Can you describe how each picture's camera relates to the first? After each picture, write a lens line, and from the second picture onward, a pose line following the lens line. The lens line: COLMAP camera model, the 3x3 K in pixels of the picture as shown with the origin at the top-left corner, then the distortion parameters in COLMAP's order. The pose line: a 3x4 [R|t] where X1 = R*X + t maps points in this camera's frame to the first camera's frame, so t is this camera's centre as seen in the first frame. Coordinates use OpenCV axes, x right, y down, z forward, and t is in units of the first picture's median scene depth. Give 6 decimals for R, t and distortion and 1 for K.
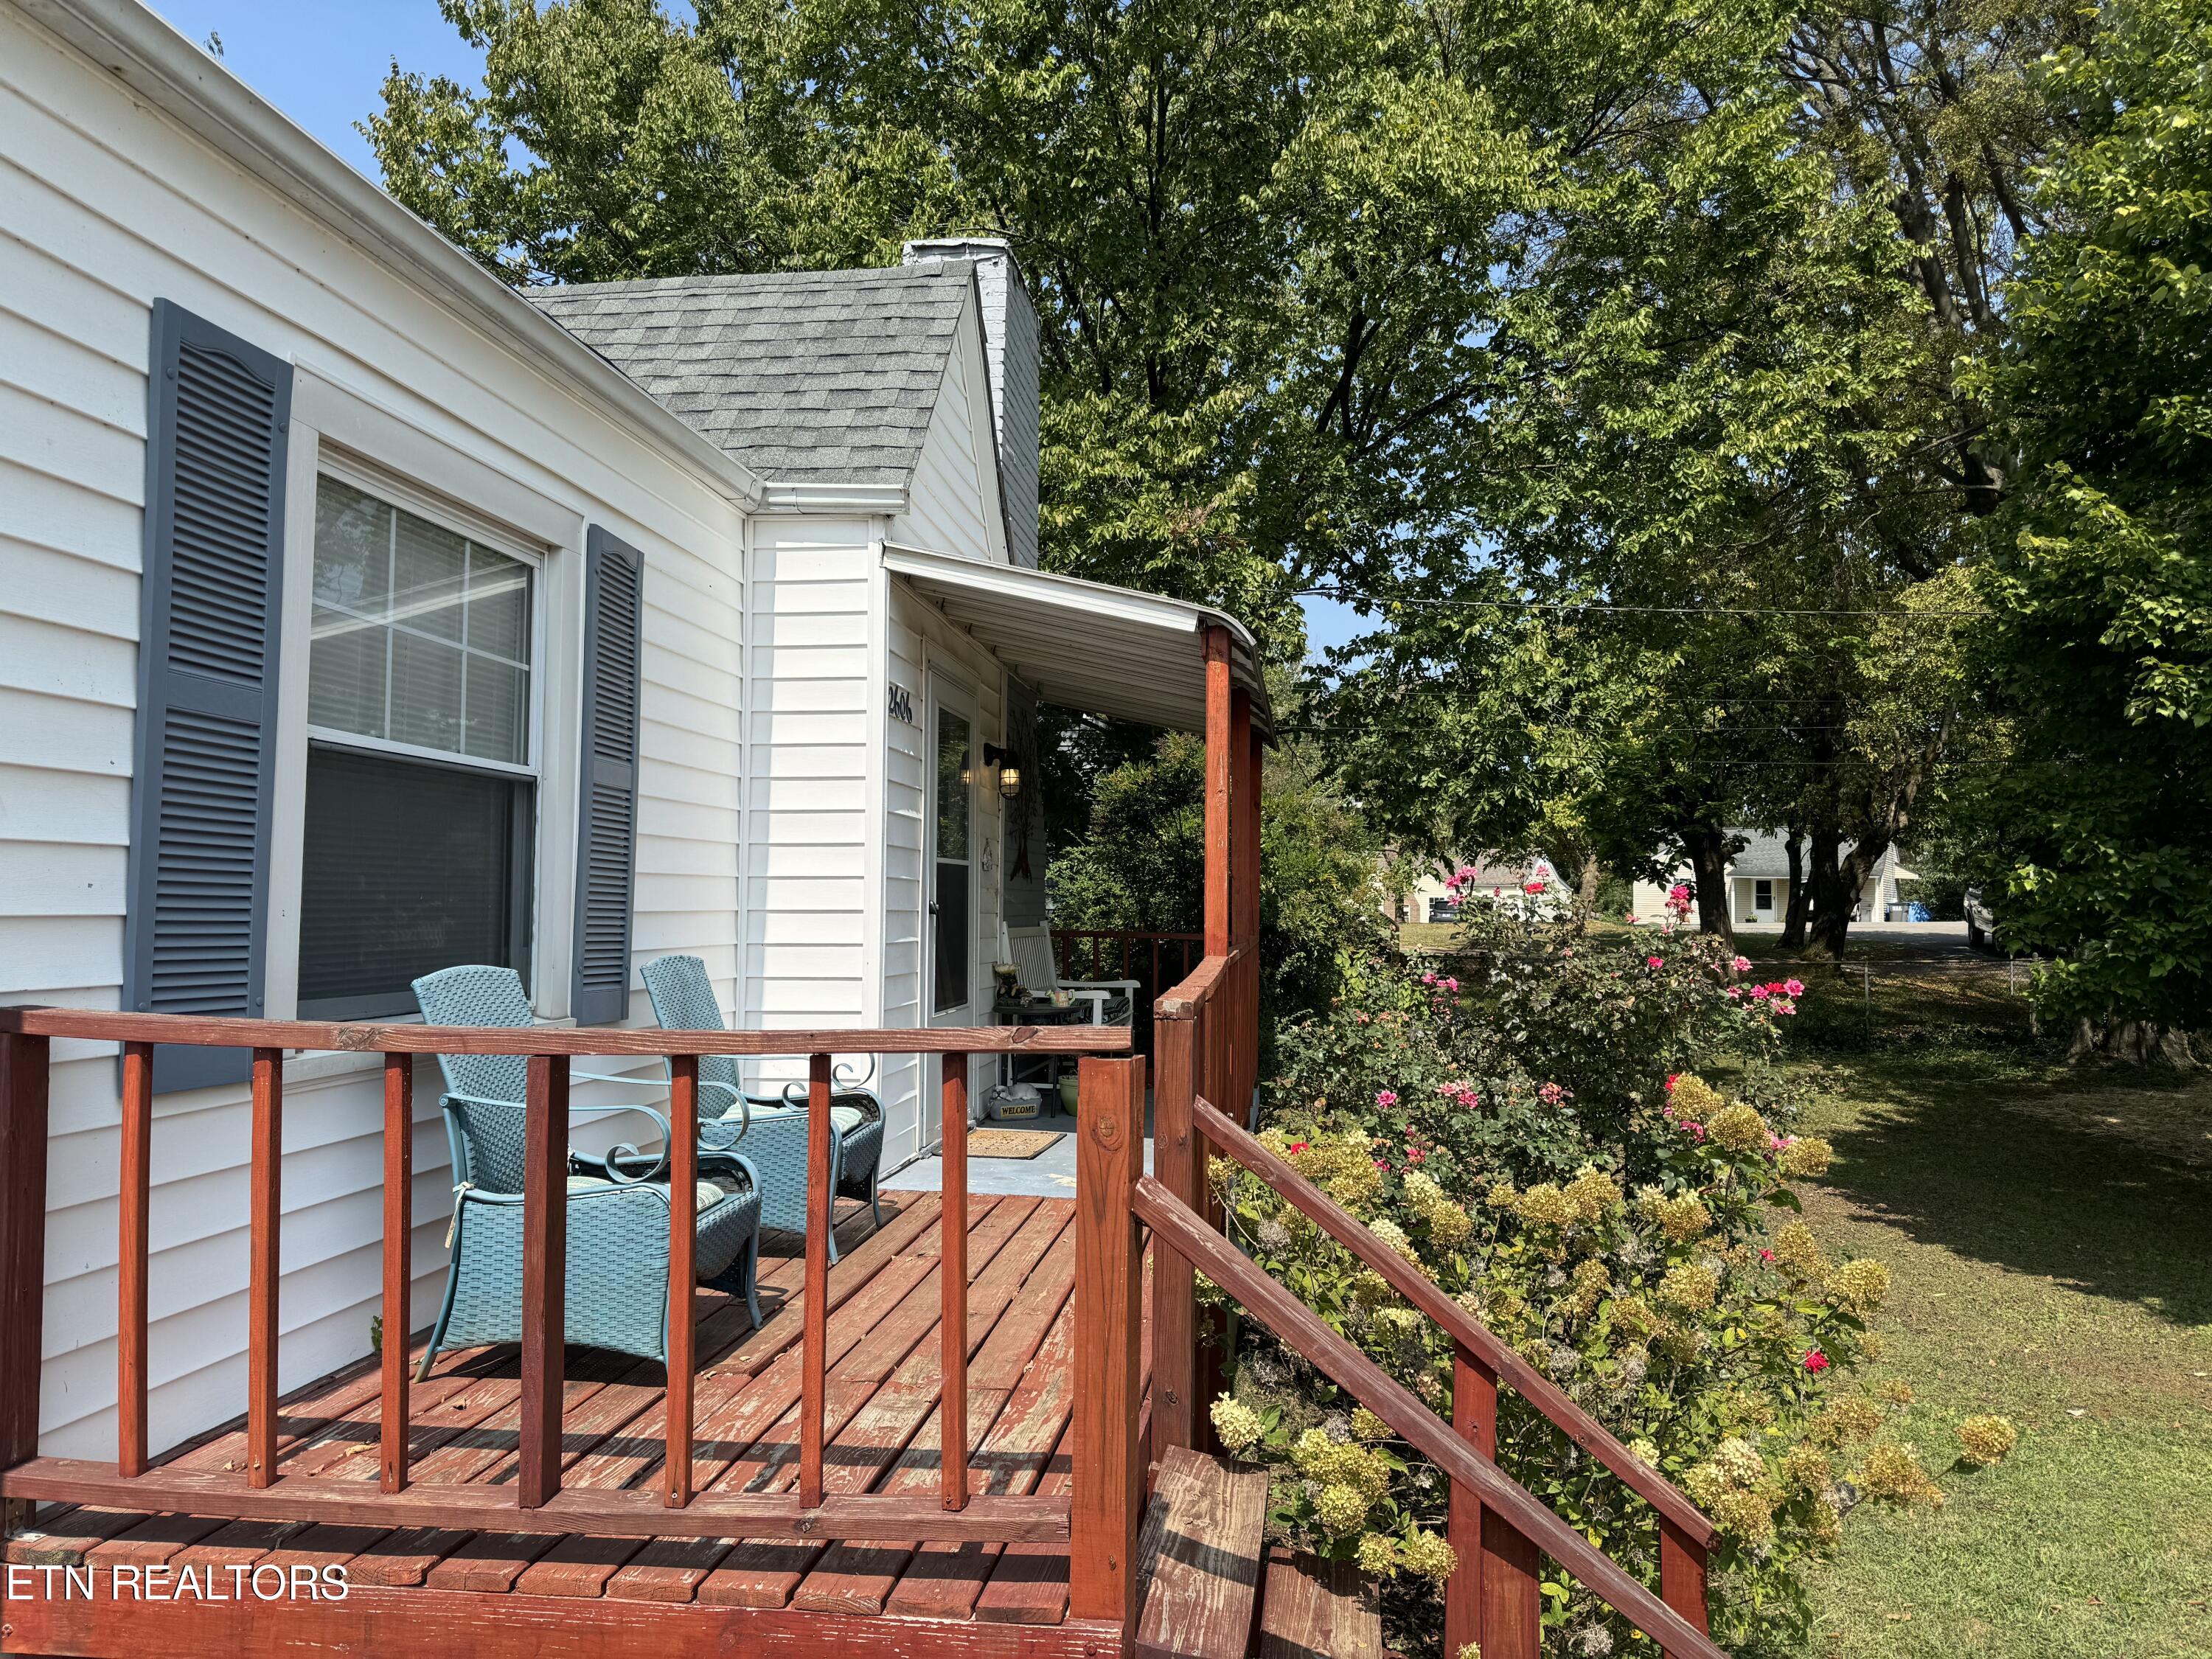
lens RADIAL K [[1573.6, 0, 1121.2], [0, 1573.6, 795.3], [0, 0, 1]] dist [0.011390, -0.014879]
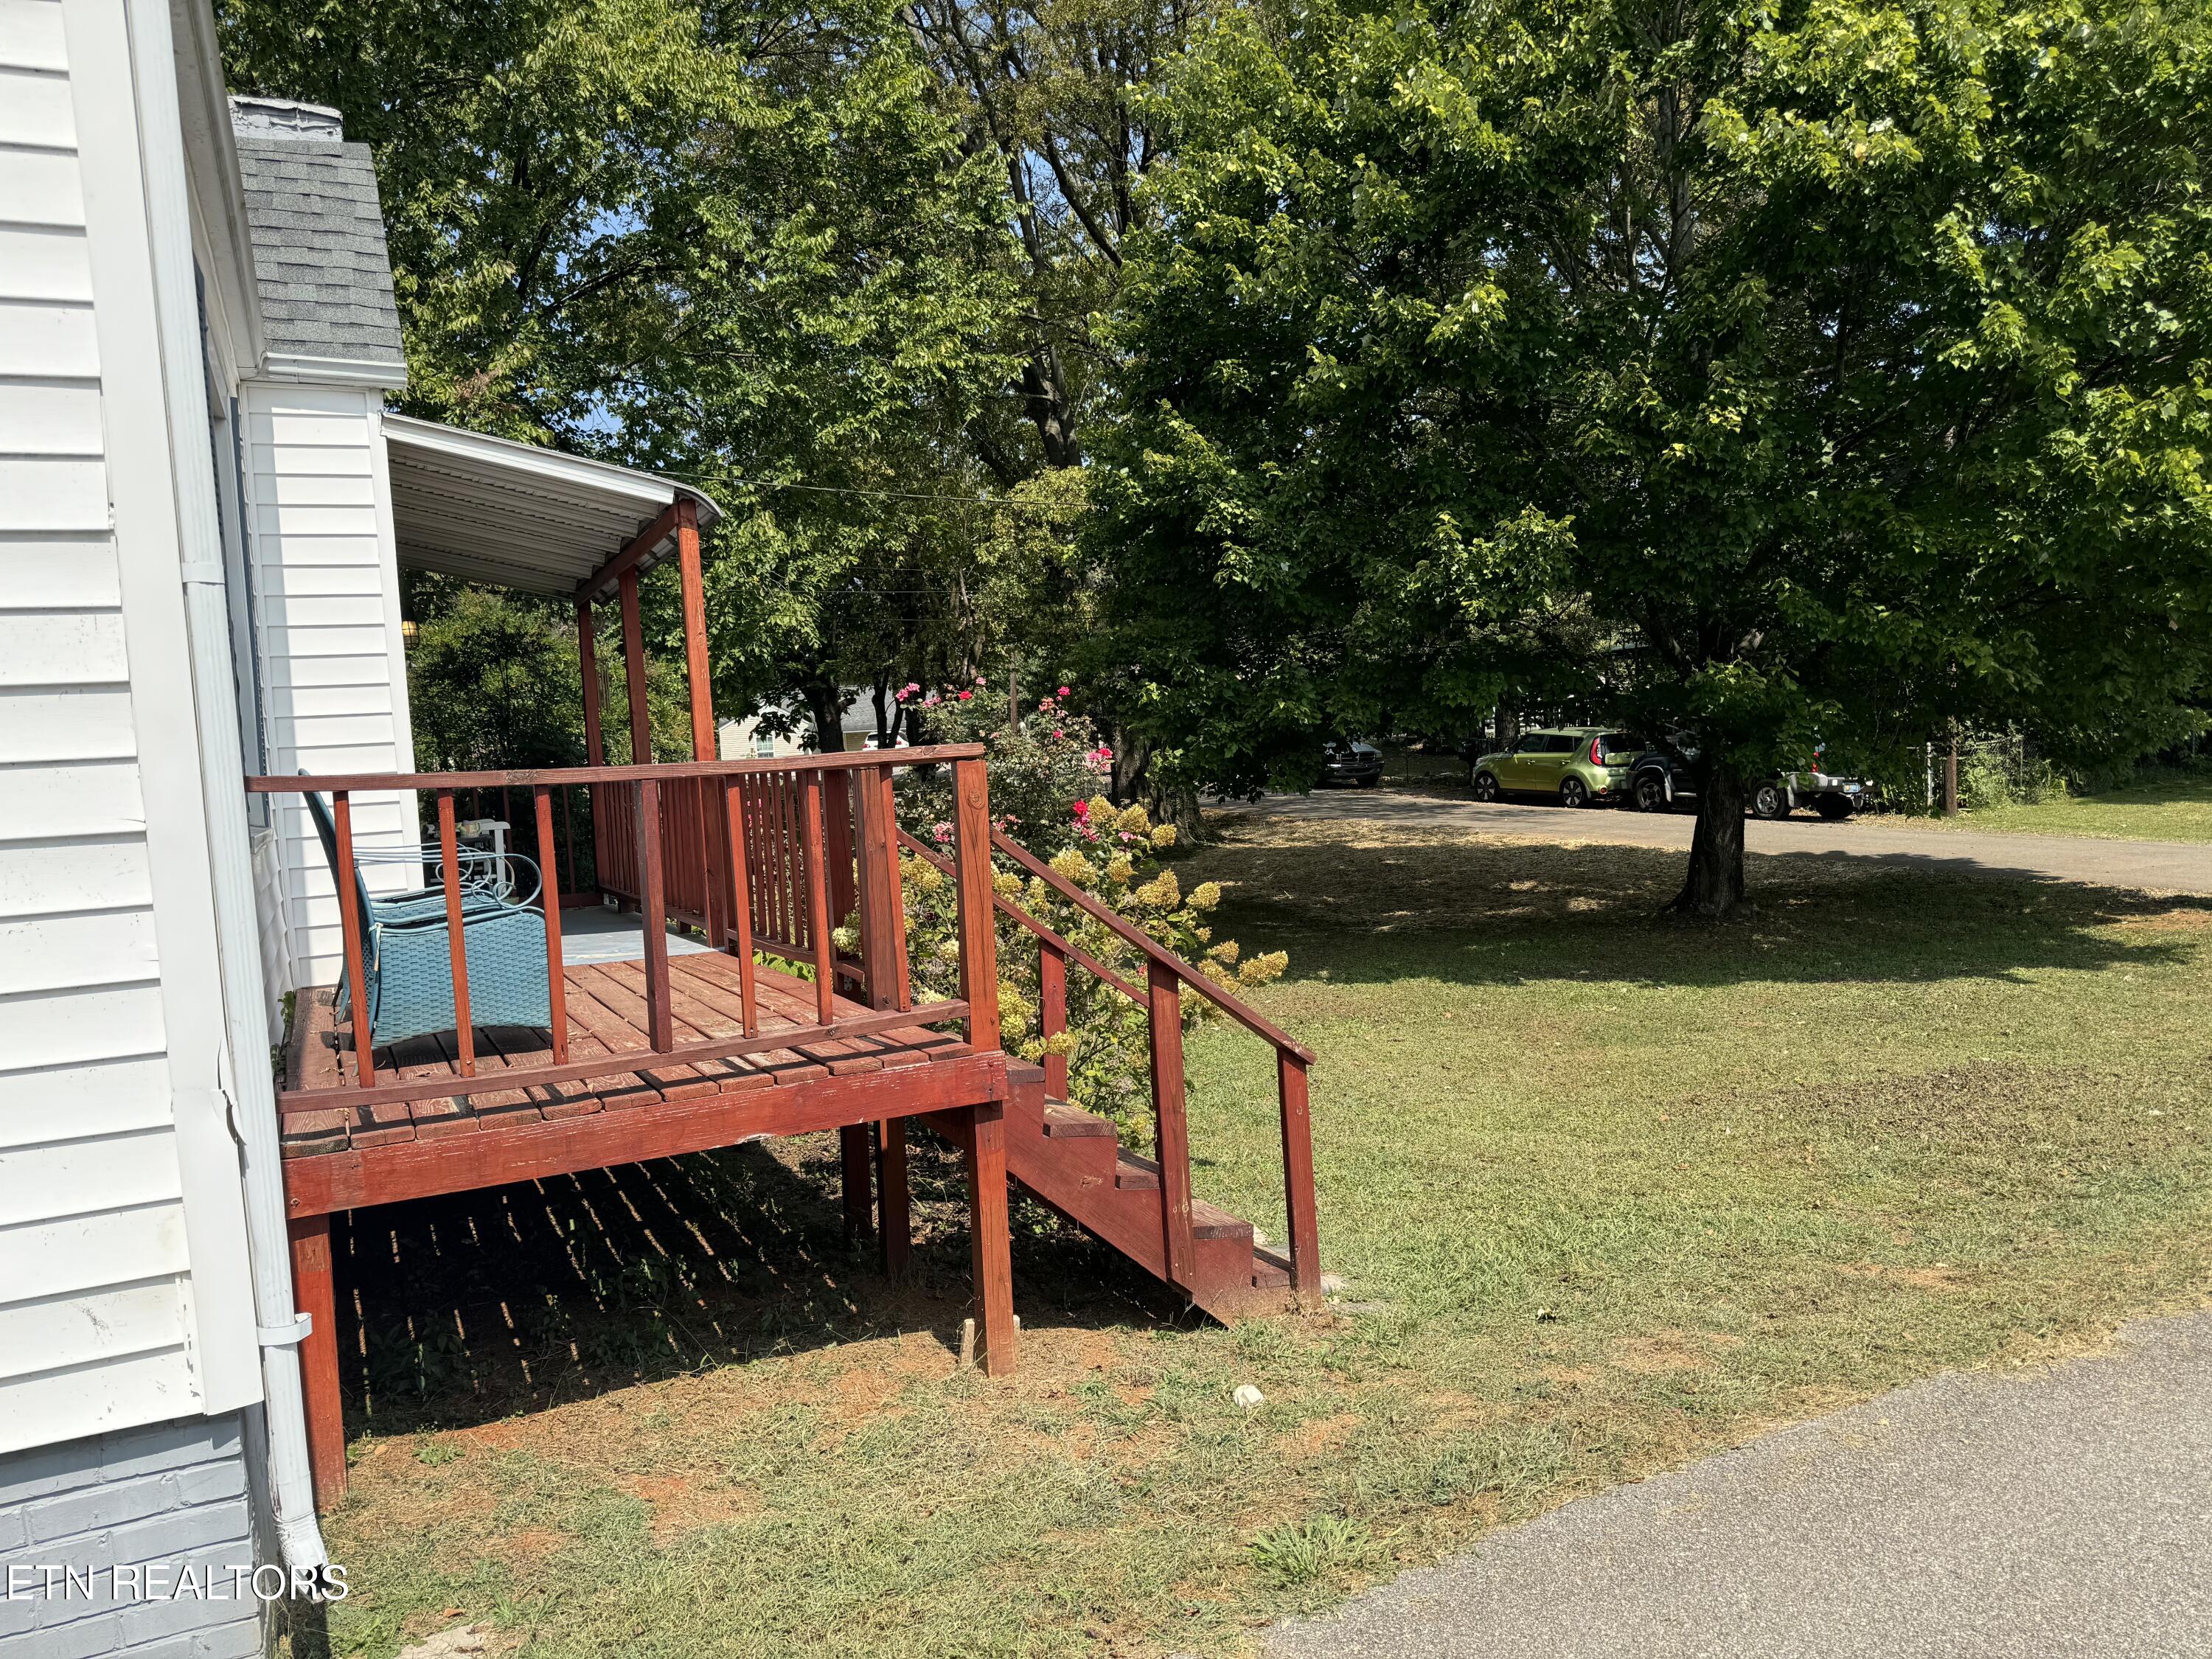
lens RADIAL K [[1573.6, 0, 1099.4], [0, 1573.6, 834.3], [0, 0, 1]] dist [0.011390, -0.014879]
pose [[0.835760, -0.079990, 0.543237, -0.182038], [0.022474, 0.993487, 0.111711, 0.012273], [-0.548634, -0.081155, 0.832114, -0.127563]]
